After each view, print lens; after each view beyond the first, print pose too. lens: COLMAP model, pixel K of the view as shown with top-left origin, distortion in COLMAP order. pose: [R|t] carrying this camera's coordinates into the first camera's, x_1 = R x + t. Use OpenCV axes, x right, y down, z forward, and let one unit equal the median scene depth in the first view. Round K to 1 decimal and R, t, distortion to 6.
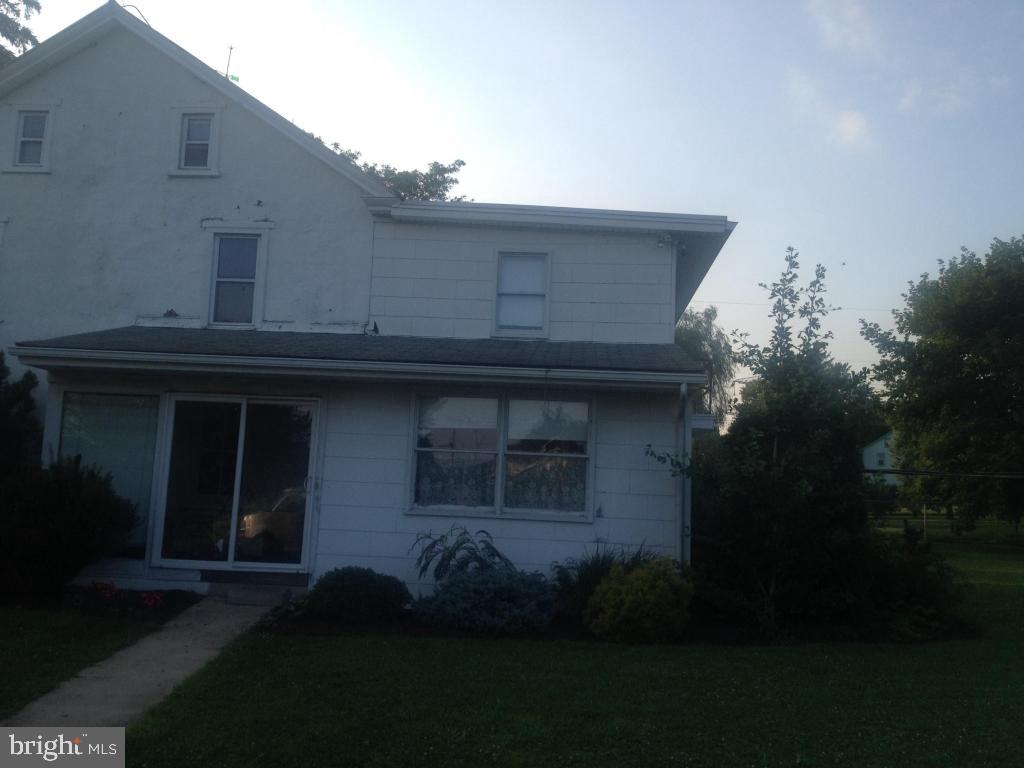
lens RADIAL K [[954.0, 0, 519.2], [0, 954.0, 379.6], [0, 0, 1]] dist [0.102652, -0.282188]
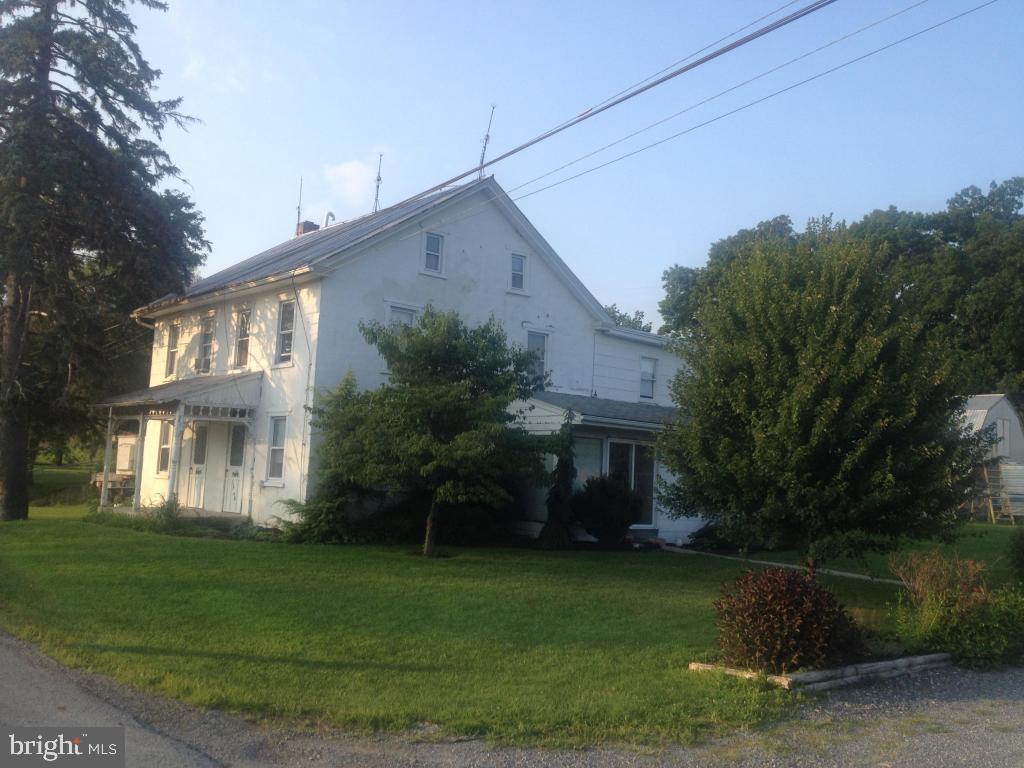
lens RADIAL K [[954.0, 0, 521.6], [0, 954.0, 373.2], [0, 0, 1]] dist [0.102652, -0.282188]
pose [[0.719153, 0.064377, 0.691864, -1.482212], [-0.096526, 0.995300, 0.007723, -0.092121], [-0.688115, -0.072337, 0.721987, -0.195217]]
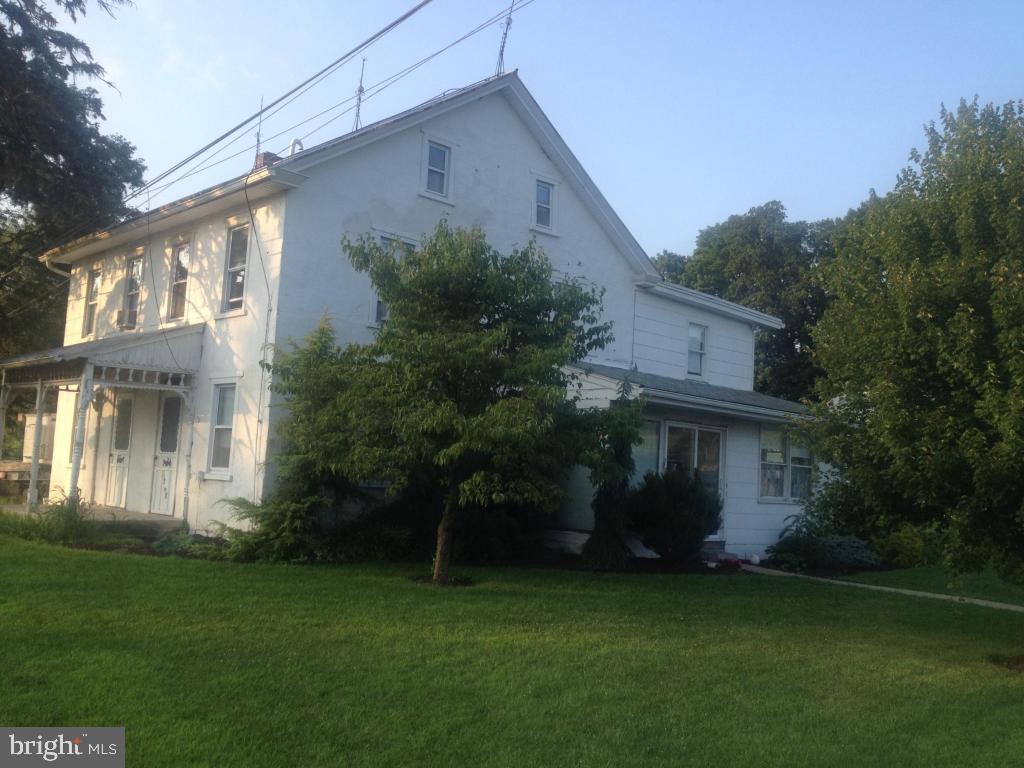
lens RADIAL K [[954.0, 0, 512.6], [0, 954.0, 389.8], [0, 0, 1]] dist [0.102652, -0.282188]
pose [[0.697980, 0.060157, 0.713586, -1.271679], [-0.109832, 0.993668, 0.023662, -0.033437], [-0.707644, -0.094890, 0.700168, 0.136541]]
